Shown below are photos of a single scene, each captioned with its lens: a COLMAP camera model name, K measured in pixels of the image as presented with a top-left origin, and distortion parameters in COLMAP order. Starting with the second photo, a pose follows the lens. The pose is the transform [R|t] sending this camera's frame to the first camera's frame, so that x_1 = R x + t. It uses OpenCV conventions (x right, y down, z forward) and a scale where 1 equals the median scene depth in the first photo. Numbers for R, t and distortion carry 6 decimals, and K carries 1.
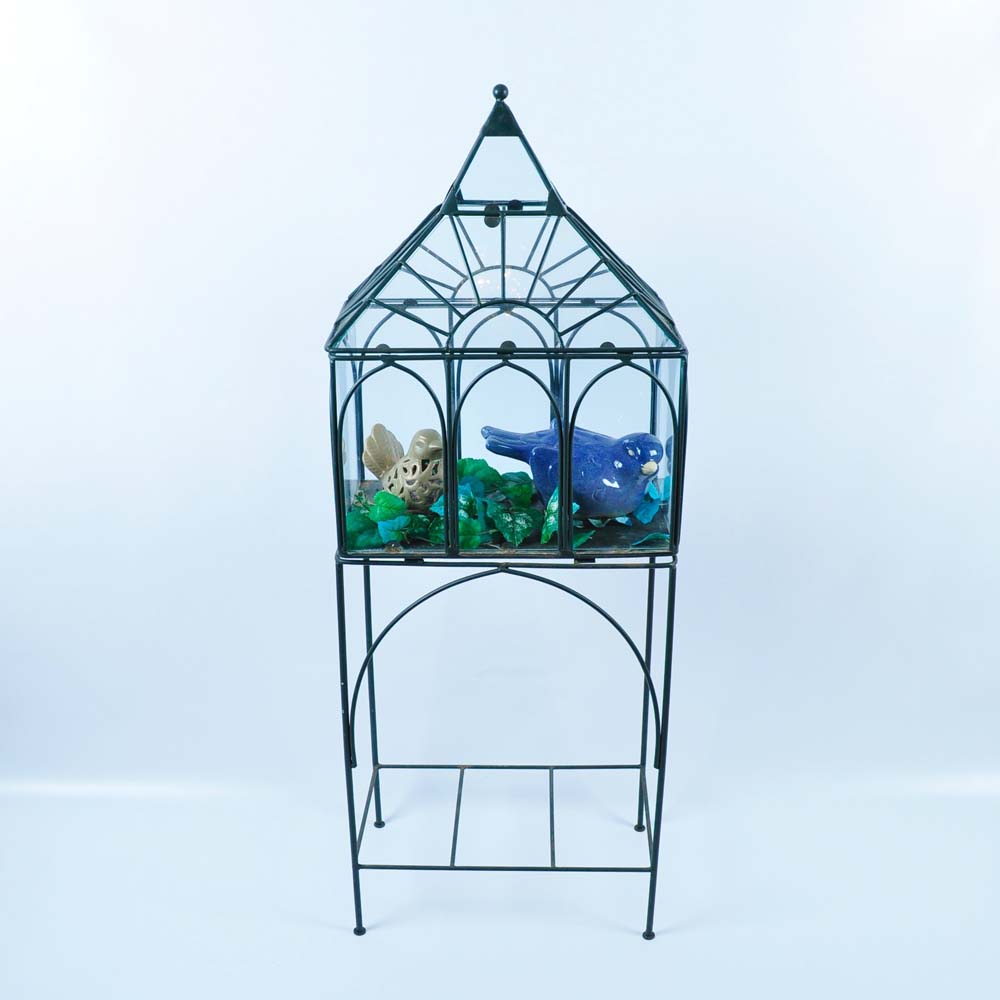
lens RADIAL K [[1285.2, 0, 495.9], [0, 1285.2, 496.9], [0, 0, 1]] dist [-0.203896, 0.000000]
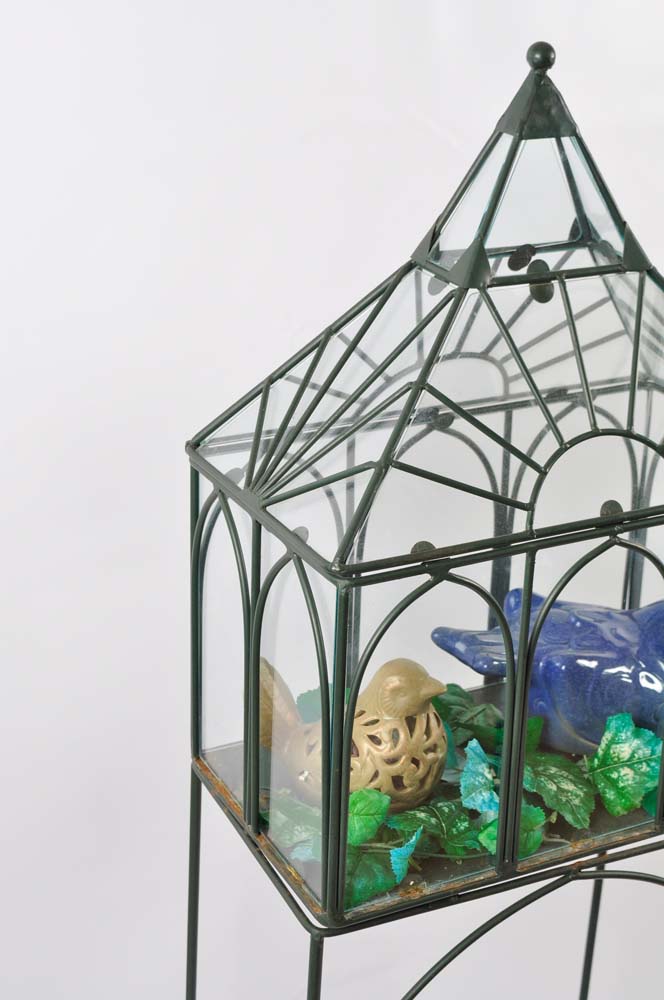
lens RADIAL K [[1631.3, 0, 332.9], [0, 1631.3, 507.0], [0, 0, 1]] dist [-0.054230, 0.000000]
pose [[0.894852, -0.150212, 0.420328, -0.395304], [0.149213, 0.988169, 0.035477, -0.159085], [-0.420684, 0.030972, 0.906678, 0.382642]]
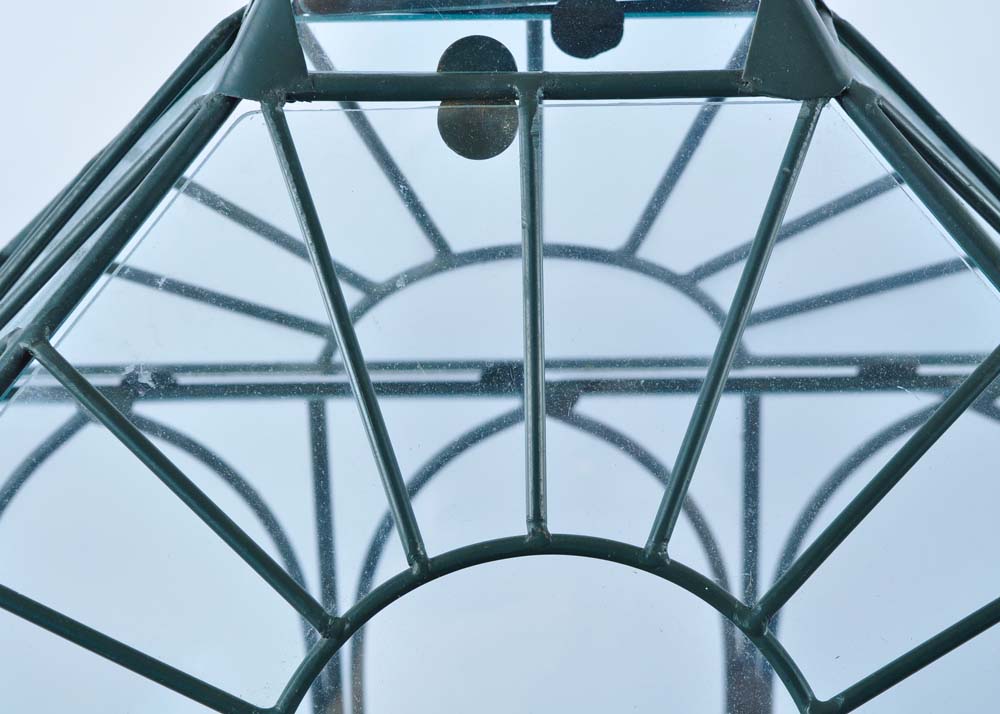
lens RADIAL K [[2493.5, 0, 483.5], [0, 2493.5, 419.1], [0, 0, 1]] dist [0.017129, 0.000000]
pose [[0.999890, -0.008606, -0.012073, 0.002209], [0.009198, 0.998711, 0.049908, -0.186701], [0.011628, -0.050013, 0.998681, 0.591938]]
